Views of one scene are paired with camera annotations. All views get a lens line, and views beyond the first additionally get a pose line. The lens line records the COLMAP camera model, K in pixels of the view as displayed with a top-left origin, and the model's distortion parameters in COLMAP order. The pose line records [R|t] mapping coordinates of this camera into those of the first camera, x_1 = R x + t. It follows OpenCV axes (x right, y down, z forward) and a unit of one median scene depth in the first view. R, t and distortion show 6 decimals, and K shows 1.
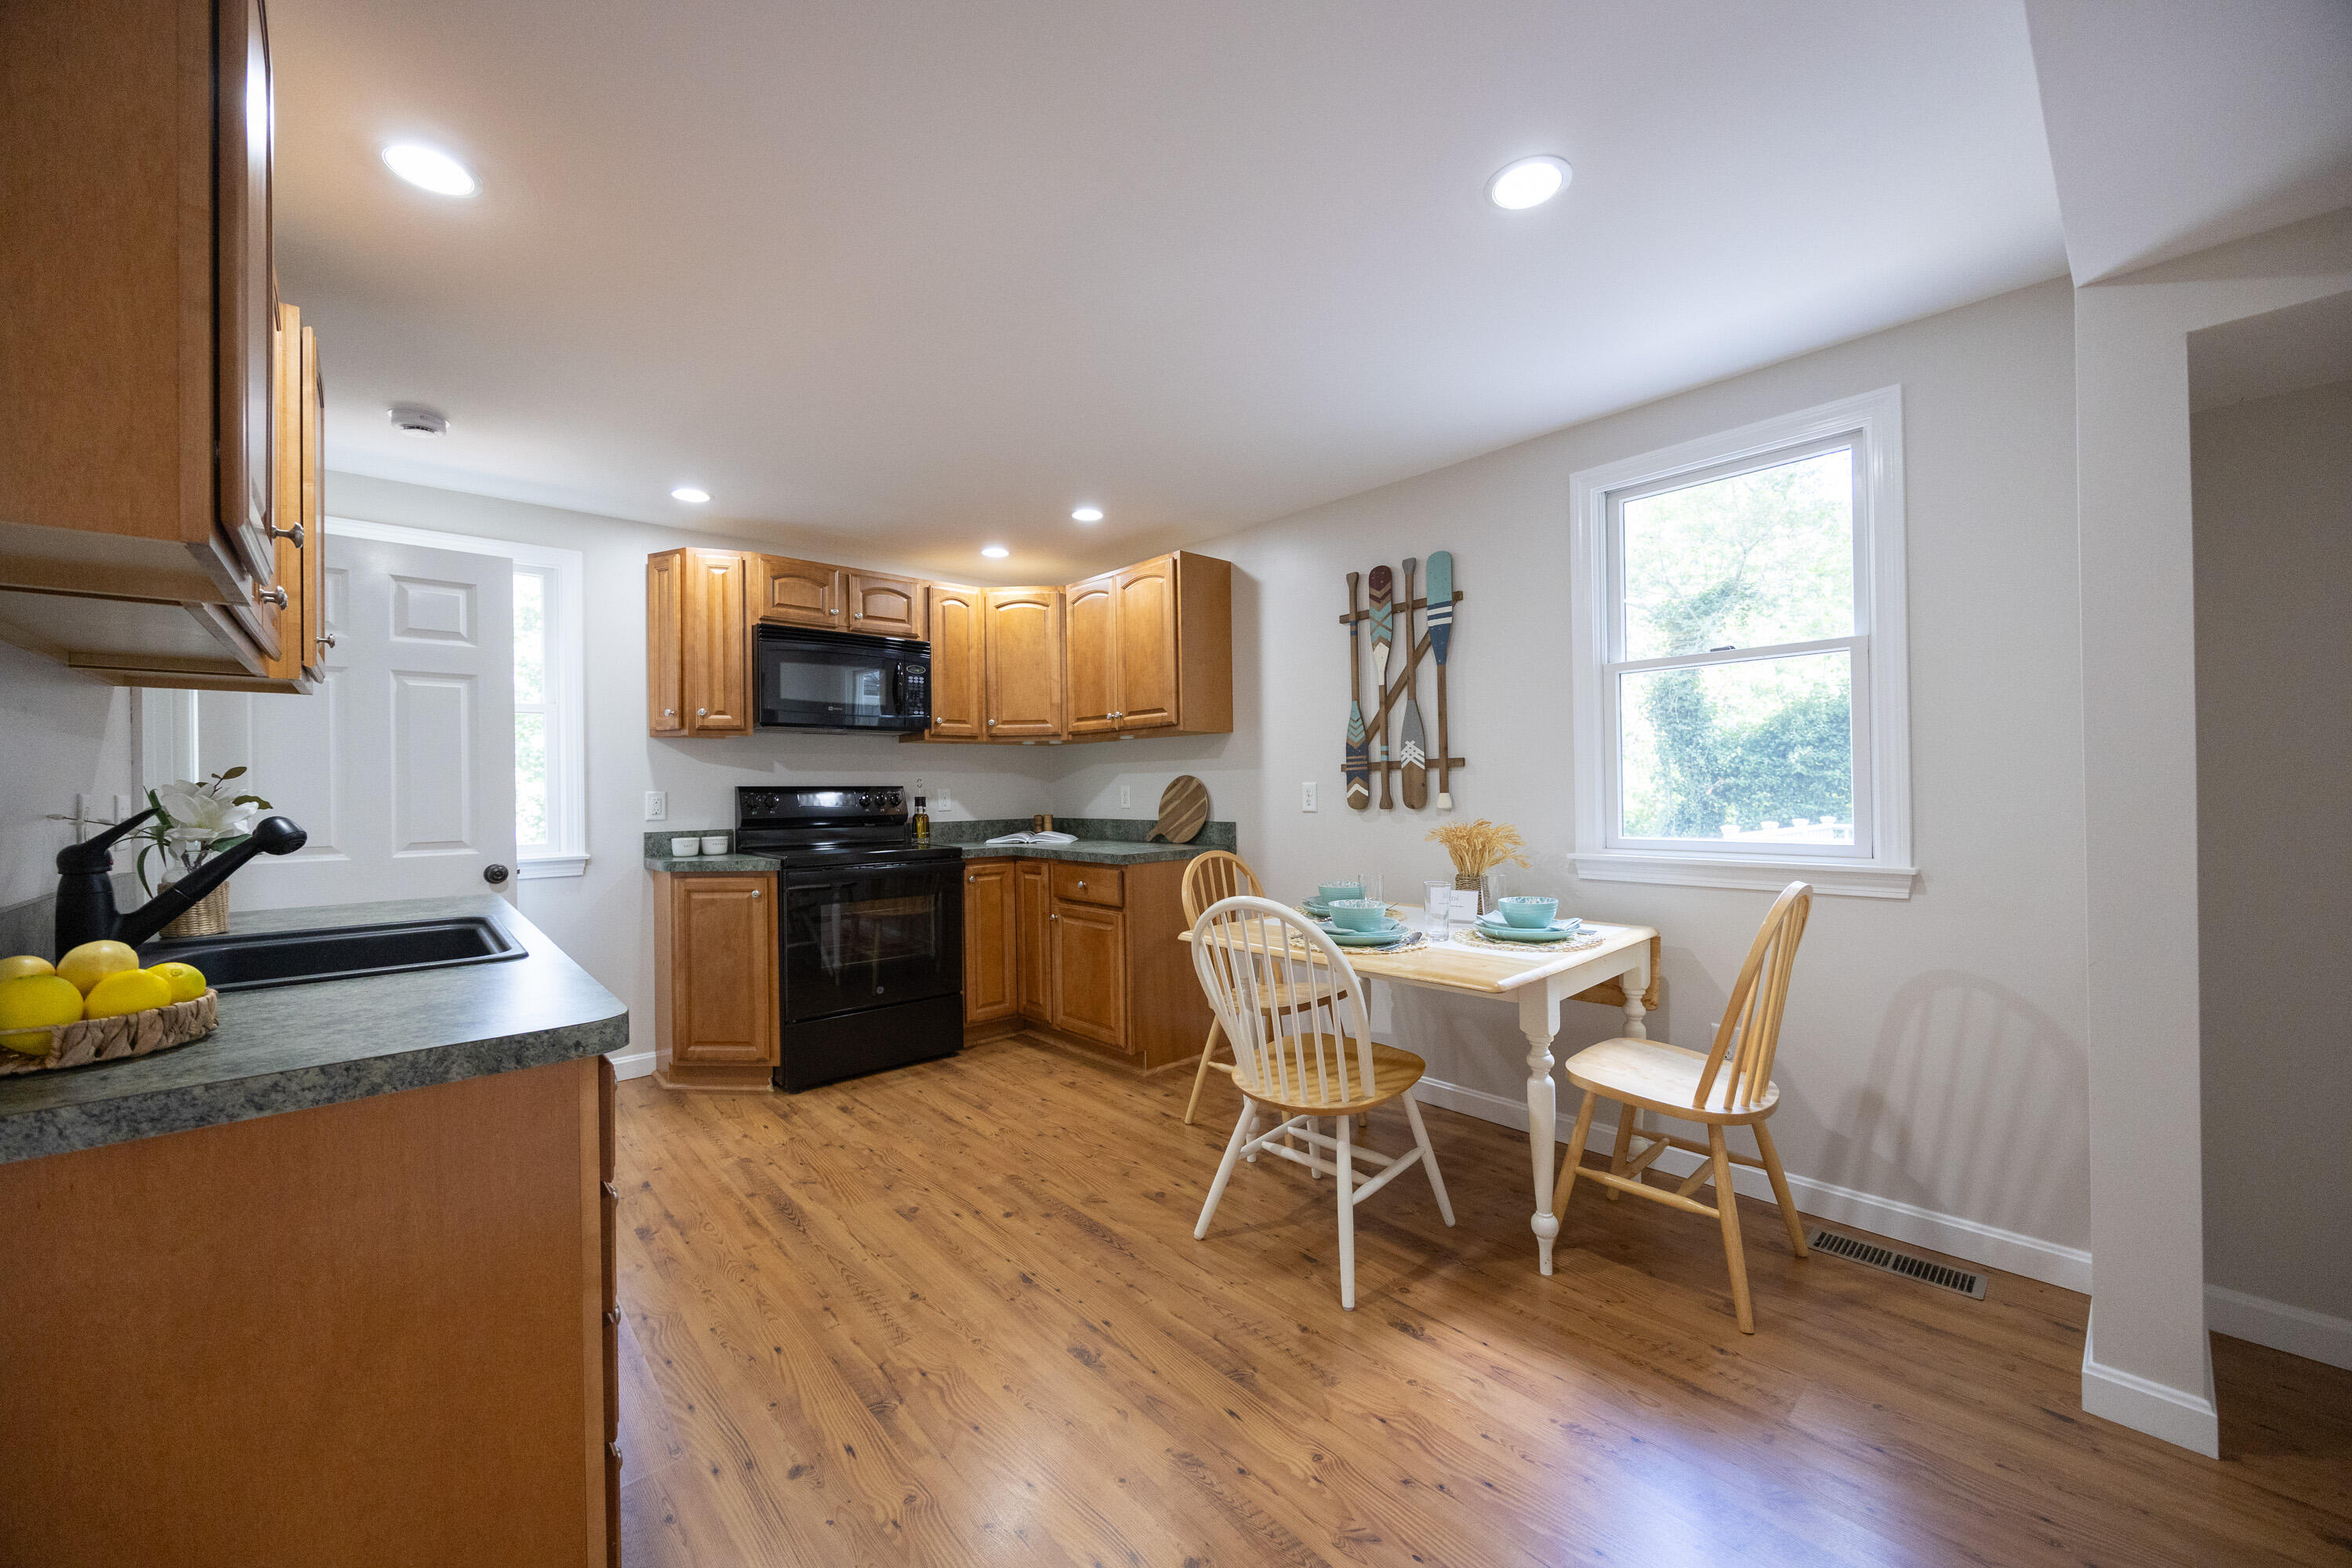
lens RADIAL K [[891.0, 0, 1175.2], [0, 891.0, 781.1], [0, 0, 1]] dist [-0.001680, -0.000126]
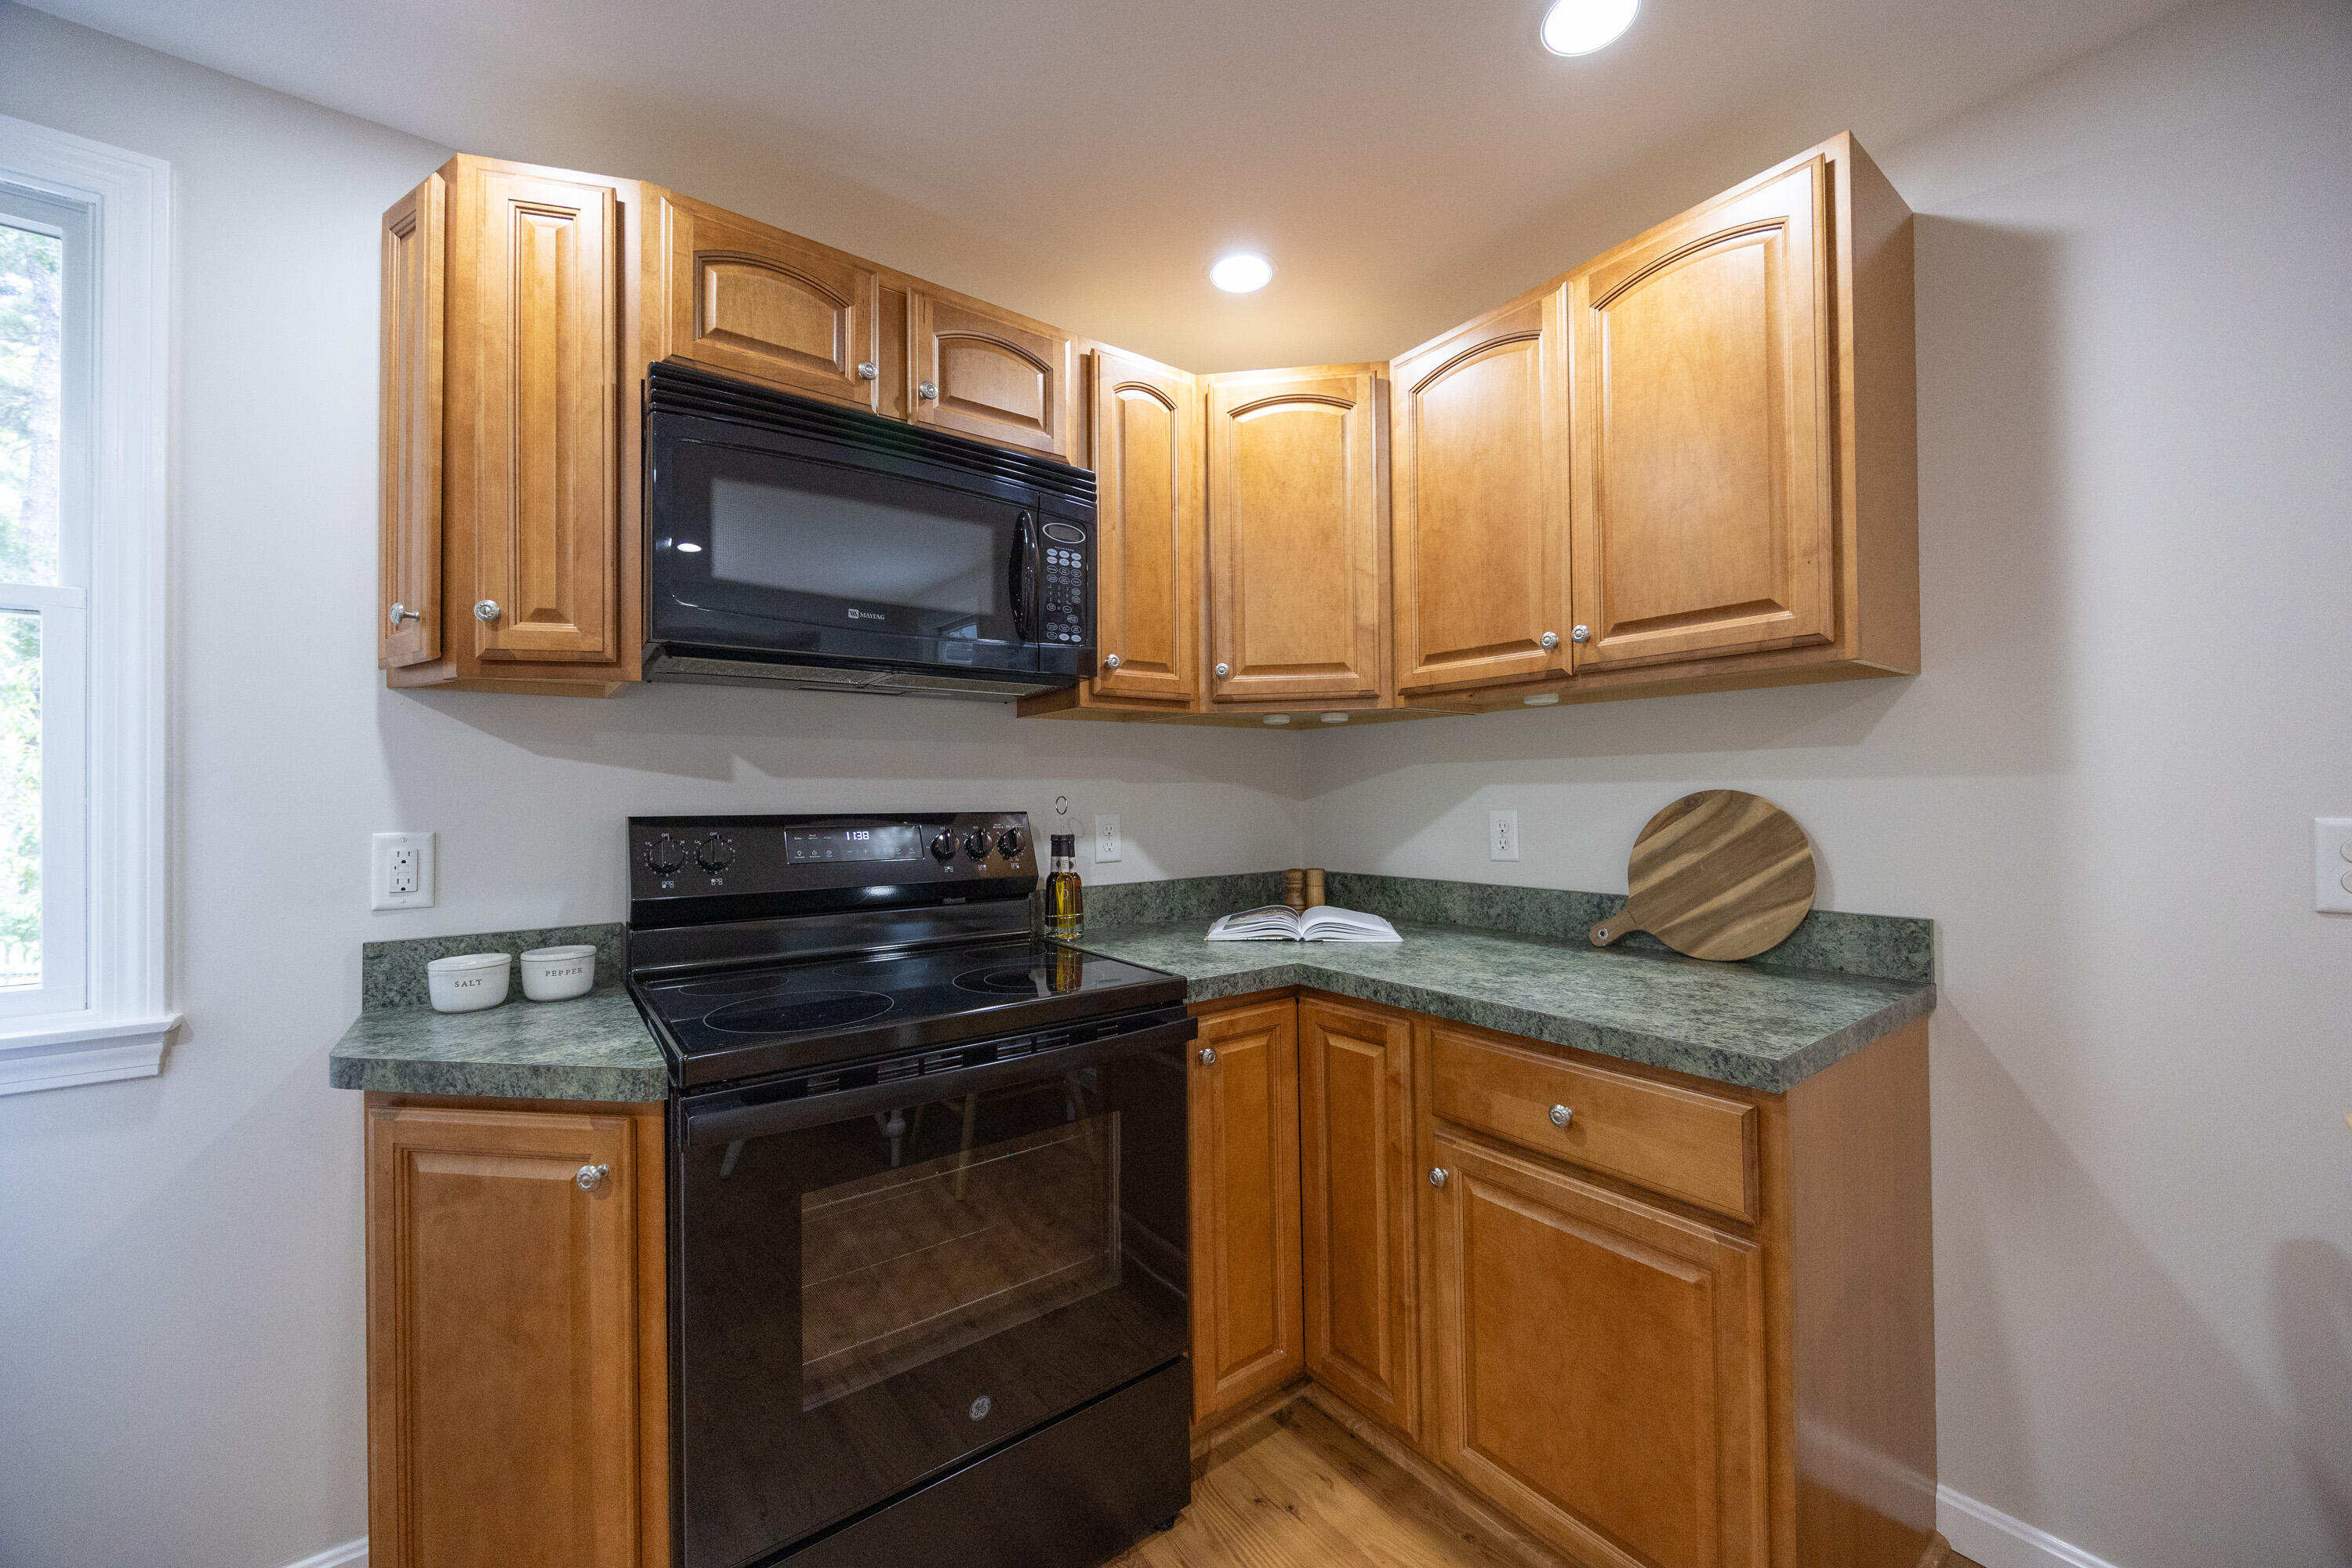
lens RADIAL K [[891.0, 0, 1178.4], [0, 891.0, 786.9], [0, 0, 1]] dist [-0.001680, -0.000126]
pose [[0.995663, 0.001838, -0.093016, -0.200193], [-0.002110, 0.999994, -0.002825, -0.006461], [0.093010, 0.003009, 0.995661, 0.595090]]
